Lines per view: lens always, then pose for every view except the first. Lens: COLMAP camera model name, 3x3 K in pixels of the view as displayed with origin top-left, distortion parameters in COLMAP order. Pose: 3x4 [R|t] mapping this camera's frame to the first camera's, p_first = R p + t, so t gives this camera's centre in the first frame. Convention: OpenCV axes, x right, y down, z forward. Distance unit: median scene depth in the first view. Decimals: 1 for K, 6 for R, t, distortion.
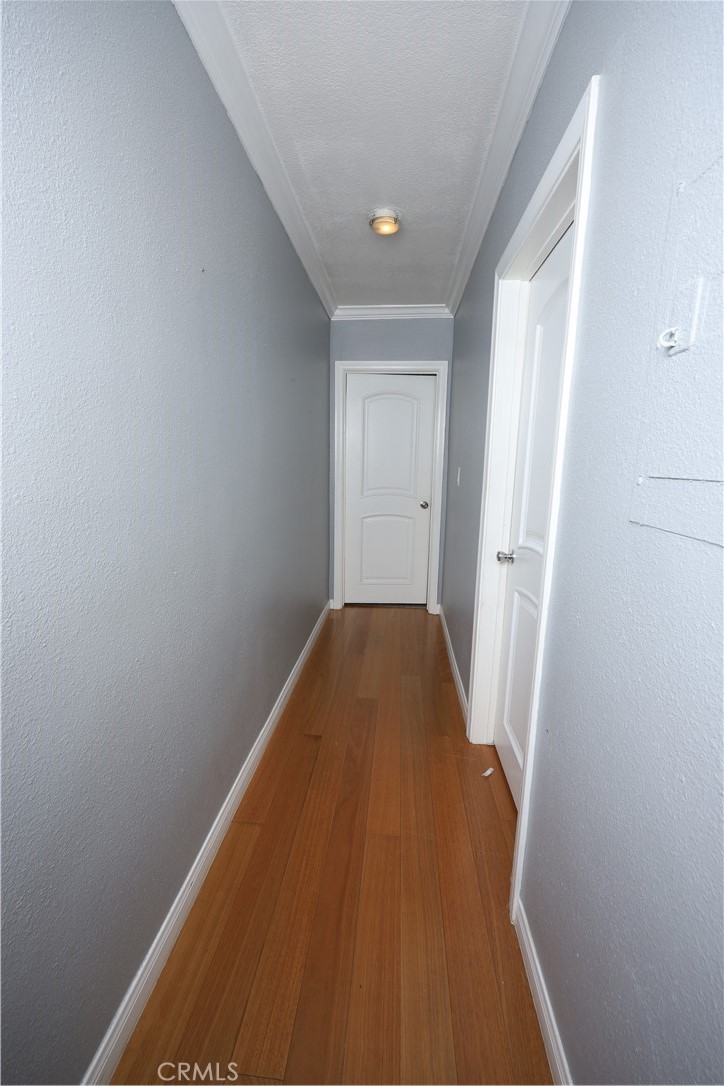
lens RADIAL K [[432.6, 0, 362.0], [0, 432.6, 542.1], [0, 0, 1]] dist [-0.002828, 0.000414]
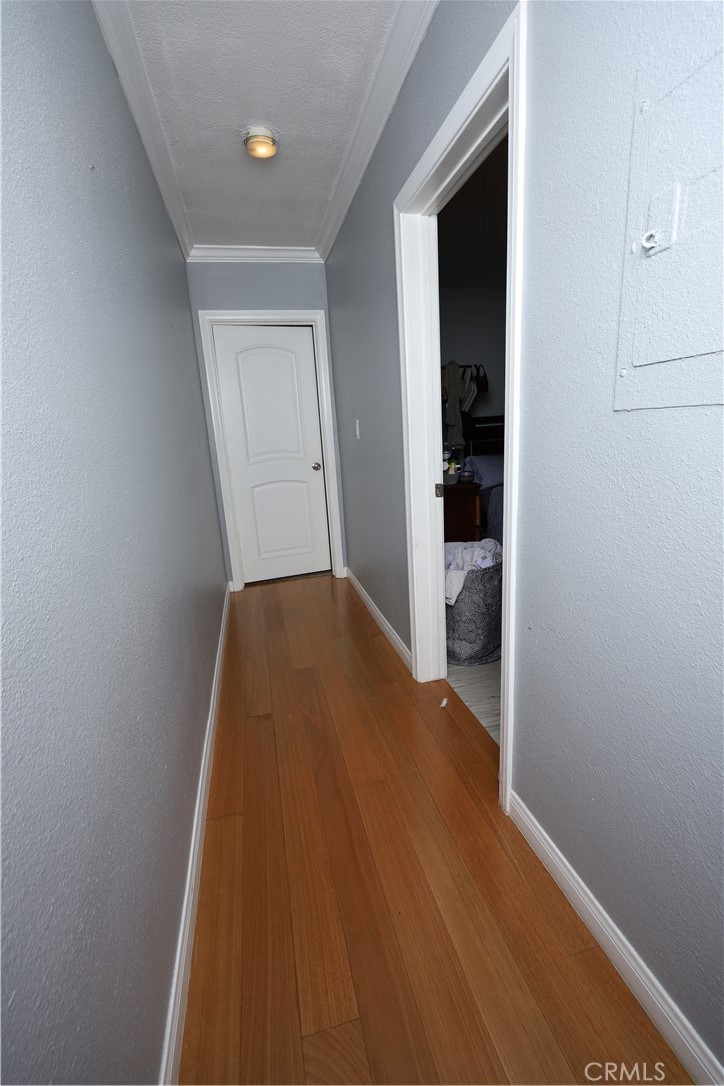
lens RADIAL K [[458.6, 0, 362.2], [0, 458.6, 542.3], [0, 0, 1]] dist [-0.003214, -0.000259]
pose [[0.944593, -0.145958, 0.294009, -0.170906], [0.131906, 0.988983, 0.067181, 0.050819], [-0.300576, -0.024677, 0.953439, 0.012533]]
